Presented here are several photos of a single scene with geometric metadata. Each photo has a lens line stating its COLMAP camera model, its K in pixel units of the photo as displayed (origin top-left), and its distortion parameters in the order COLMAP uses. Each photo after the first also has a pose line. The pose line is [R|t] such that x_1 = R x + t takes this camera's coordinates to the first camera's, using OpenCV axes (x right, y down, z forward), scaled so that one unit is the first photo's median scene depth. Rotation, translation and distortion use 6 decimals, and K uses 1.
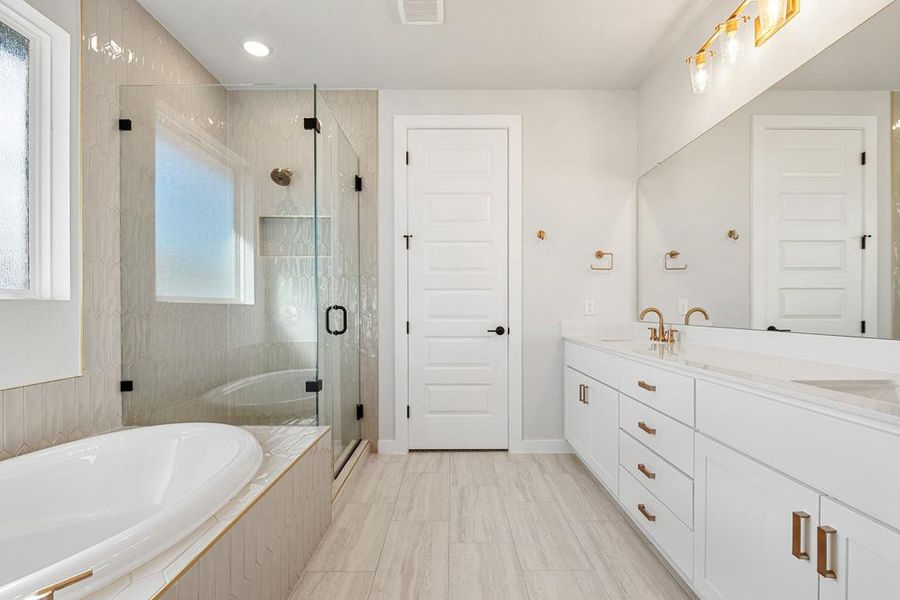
lens RADIAL K [[405.5, 0, 447.4], [0, 405.5, 301.4], [0, 0, 1]] dist [-0.001068, -0.003817]
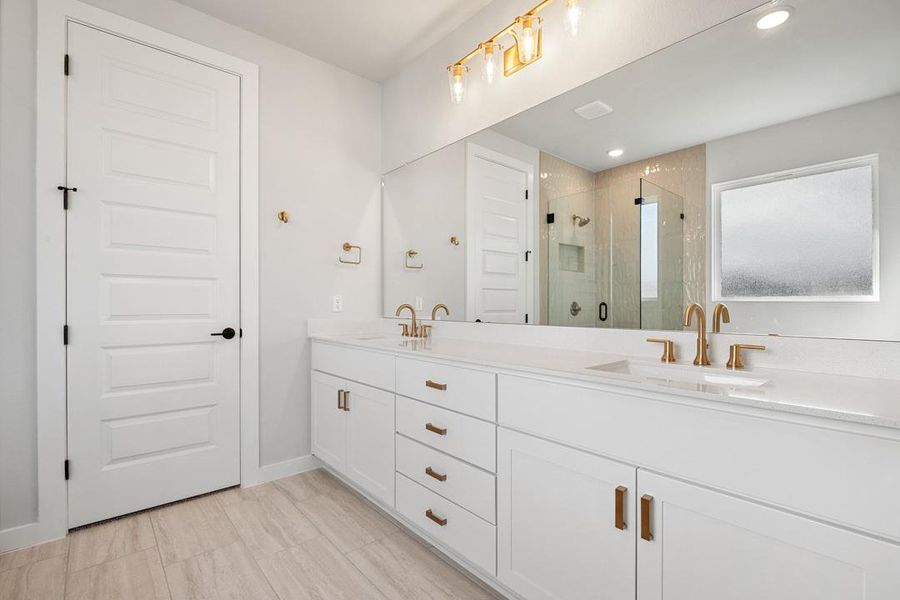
lens RADIAL K [[405.5, 0, 447.4], [0, 405.5, 301.4], [0, 0, 1]] dist [-0.001068, -0.003817]
pose [[0.749926, 0.006866, 0.661486, -0.074963], [-0.011989, 0.999923, 0.003213, 0.004195], [-0.661413, -0.010340, 0.749951, 0.160678]]
